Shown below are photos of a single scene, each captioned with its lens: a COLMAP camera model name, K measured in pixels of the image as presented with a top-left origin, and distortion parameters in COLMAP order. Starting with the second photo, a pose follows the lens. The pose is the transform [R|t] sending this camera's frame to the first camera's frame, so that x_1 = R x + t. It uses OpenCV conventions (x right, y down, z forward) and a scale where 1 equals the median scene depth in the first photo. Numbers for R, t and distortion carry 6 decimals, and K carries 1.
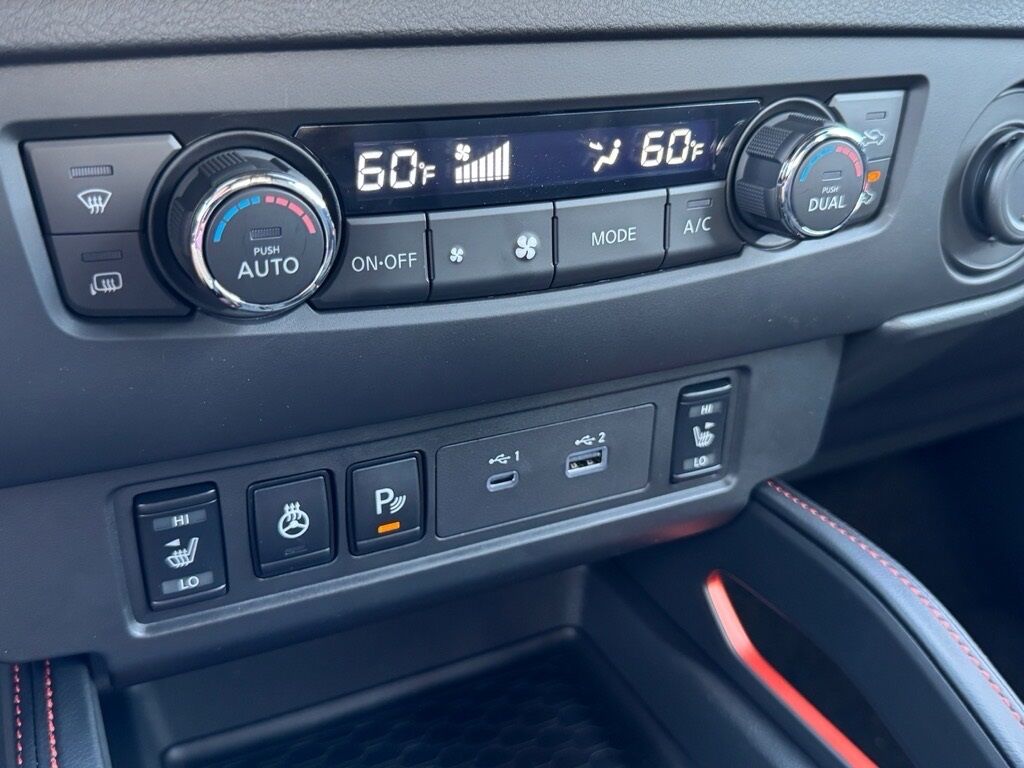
lens RADIAL K [[1086.2, 0, 552.8], [0, 1086.2, 380.8], [0, 0, 1]] dist [0.249538, -0.608449]
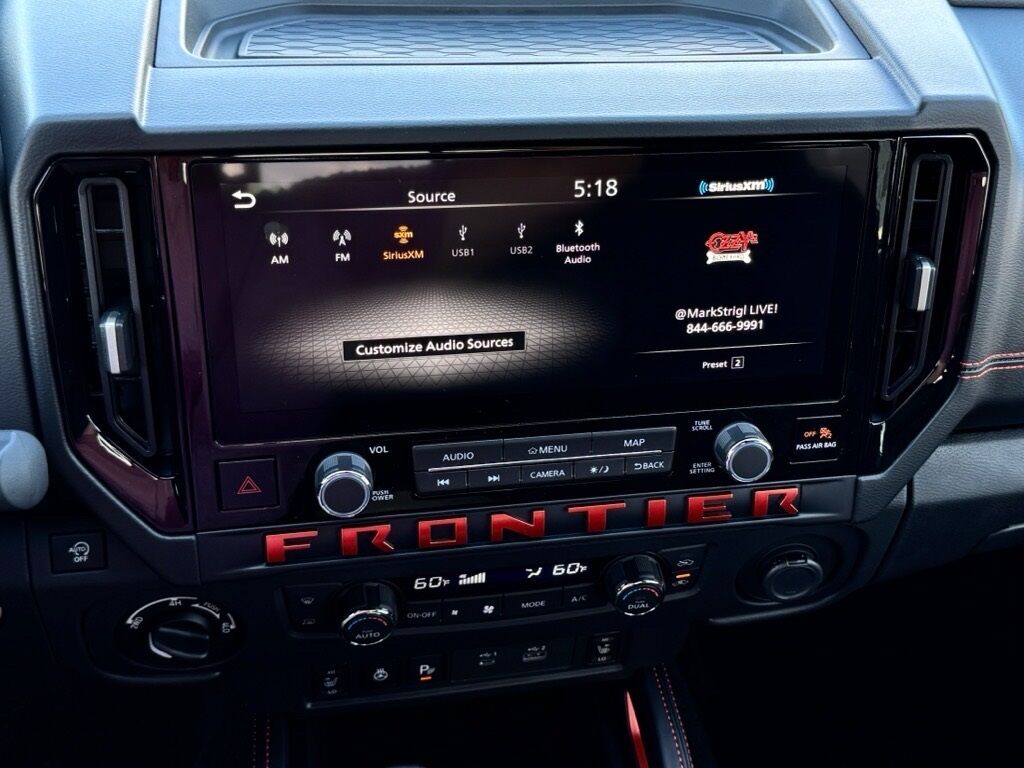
lens RADIAL K [[1086.2, 0, 552.8], [0, 1086.2, 380.8], [0, 0, 1]] dist [0.249538, -0.608449]
pose [[0.962318, 0.209085, -0.173860, 0.364041], [-0.170687, 0.962170, 0.212353, -0.991860], [0.211683, -0.174675, 0.961602, -0.960977]]
